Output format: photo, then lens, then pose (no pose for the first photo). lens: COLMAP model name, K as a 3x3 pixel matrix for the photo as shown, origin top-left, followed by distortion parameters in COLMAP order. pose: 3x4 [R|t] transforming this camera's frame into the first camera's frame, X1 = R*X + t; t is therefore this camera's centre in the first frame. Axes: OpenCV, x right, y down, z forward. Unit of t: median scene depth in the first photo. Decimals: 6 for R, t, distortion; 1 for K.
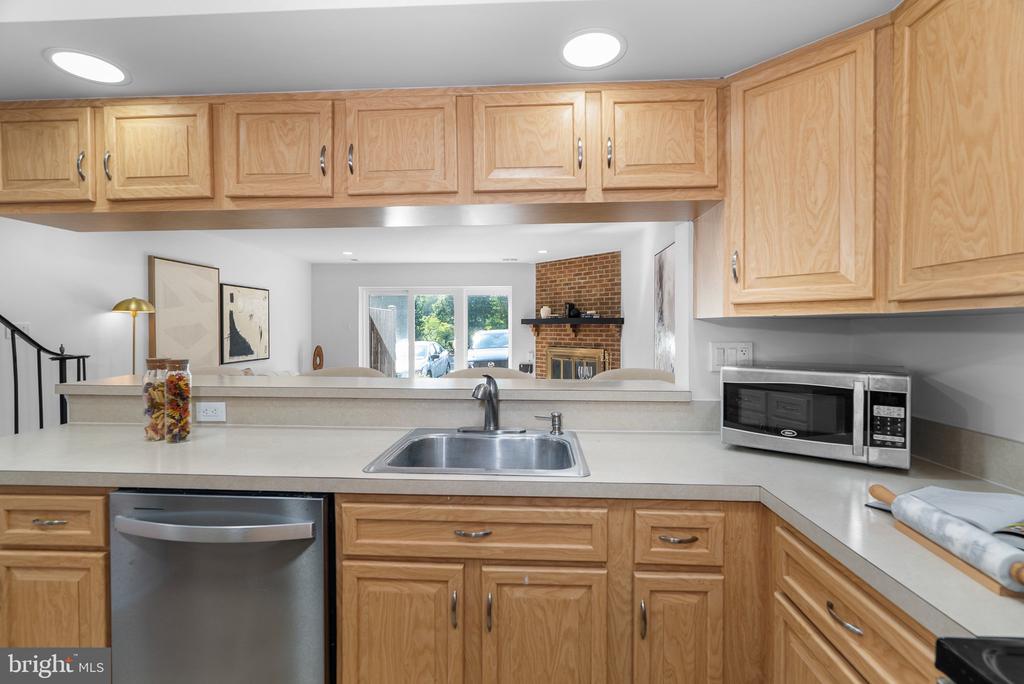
lens RADIAL K [[484.9, 0, 516.7], [0, 484.9, 336.3], [0, 0, 1]] dist [-0.010680, 0.003250]
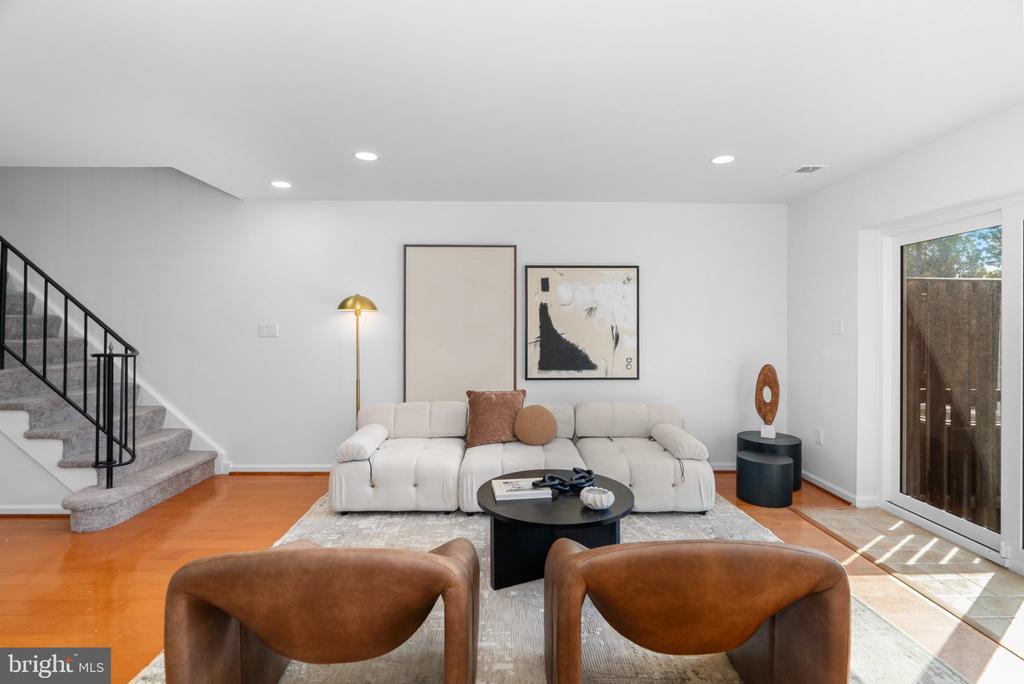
lens RADIAL K [[484.9, 0, 513.6], [0, 484.9, 335.1], [0, 0, 1]] dist [-0.010680, 0.003250]
pose [[0.082123, 0.009964, -0.996572, 0.093107], [-0.019565, 0.999773, 0.008383, -0.012530], [0.996430, 0.018810, 0.082299, 0.876850]]
